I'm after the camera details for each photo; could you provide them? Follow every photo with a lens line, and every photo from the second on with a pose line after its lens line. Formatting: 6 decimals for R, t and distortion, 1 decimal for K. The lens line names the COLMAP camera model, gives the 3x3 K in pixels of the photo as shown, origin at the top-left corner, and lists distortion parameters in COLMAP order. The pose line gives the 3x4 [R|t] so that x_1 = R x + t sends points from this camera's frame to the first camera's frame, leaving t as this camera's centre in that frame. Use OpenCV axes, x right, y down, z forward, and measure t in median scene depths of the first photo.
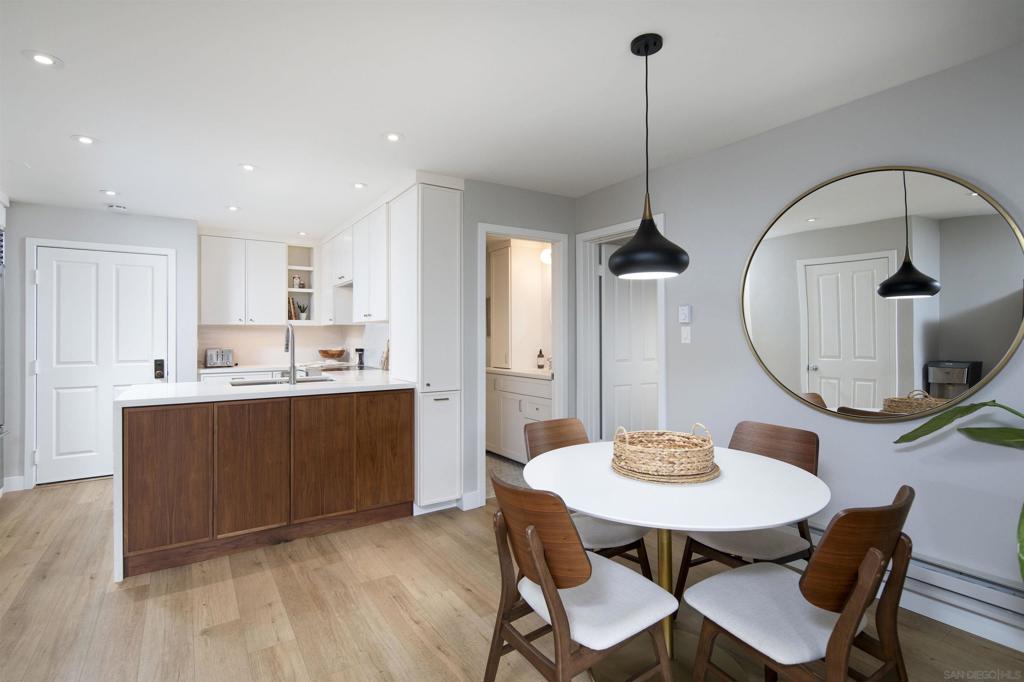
lens RADIAL K [[488.6, 0, 514.4], [0, 488.6, 333.8], [0, 0, 1]] dist [-0.002761, -0.001776]
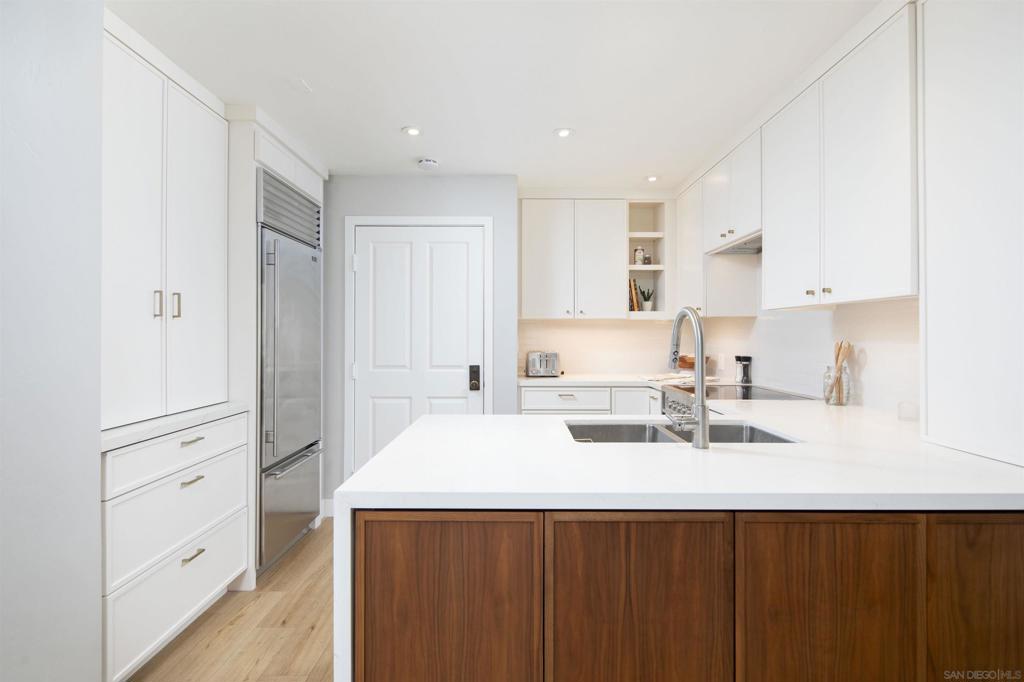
lens RADIAL K [[493.6, 0, 511.2], [0, 493.6, 336.2], [0, 0, 1]] dist [-0.001364, -0.000675]
pose [[0.827539, 0.005479, -0.561381, -0.232617], [-0.001666, 0.999972, 0.007303, 0.001767], [0.561405, -0.005109, 0.827525, 0.367344]]
